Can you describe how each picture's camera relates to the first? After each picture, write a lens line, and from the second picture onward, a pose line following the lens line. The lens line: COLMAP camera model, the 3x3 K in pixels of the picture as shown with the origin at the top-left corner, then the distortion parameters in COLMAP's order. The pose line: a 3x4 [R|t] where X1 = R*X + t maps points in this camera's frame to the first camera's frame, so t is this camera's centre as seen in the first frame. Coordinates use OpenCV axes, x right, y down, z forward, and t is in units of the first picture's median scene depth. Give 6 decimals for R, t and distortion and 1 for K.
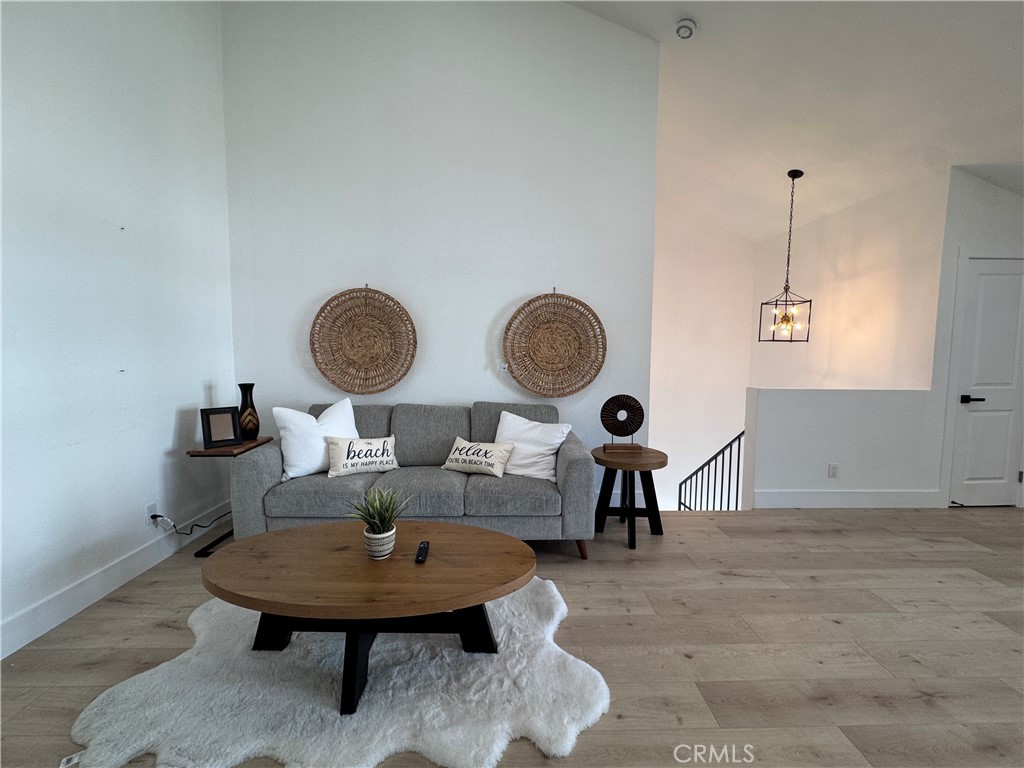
lens RADIAL K [[407.9, 0, 512.6], [0, 407.9, 382.7], [0, 0, 1]] dist [-0.002114, 0.000401]
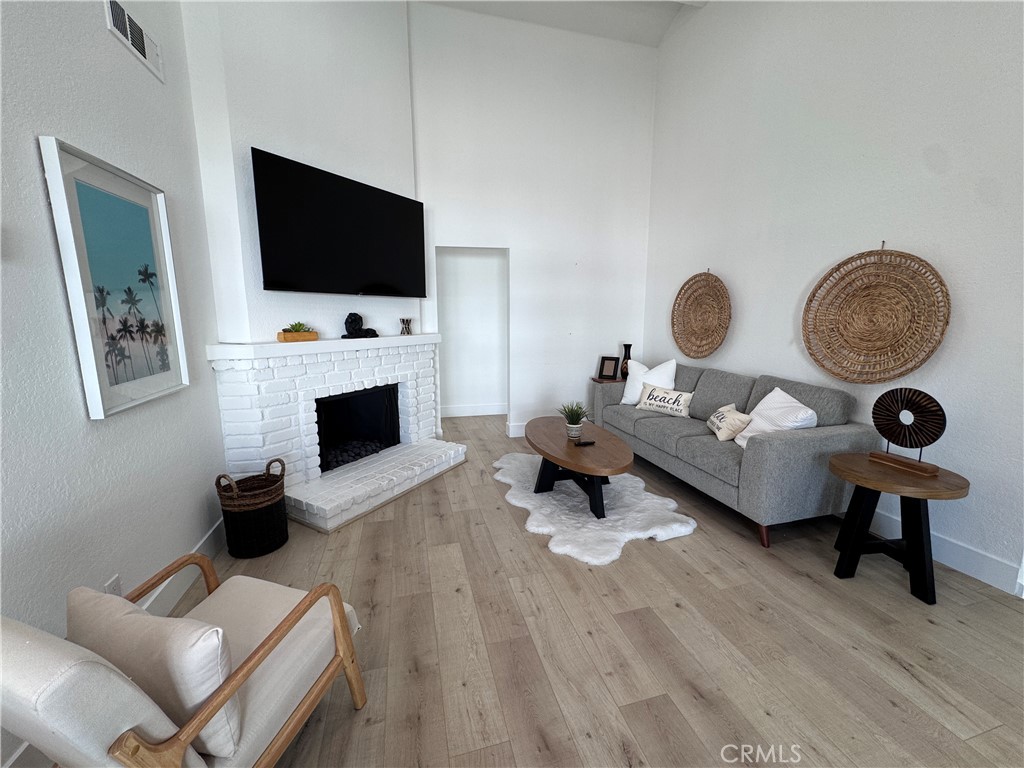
lens RADIAL K [[407.9, 0, 512.6], [0, 407.9, 382.7], [0, 0, 1]] dist [-0.002114, 0.000401]
pose [[0.232276, 0.142575, -0.962143, 0.787670], [-0.070195, 0.989076, 0.129620, -0.023007], [0.970114, 0.037430, 0.239747, 0.166842]]
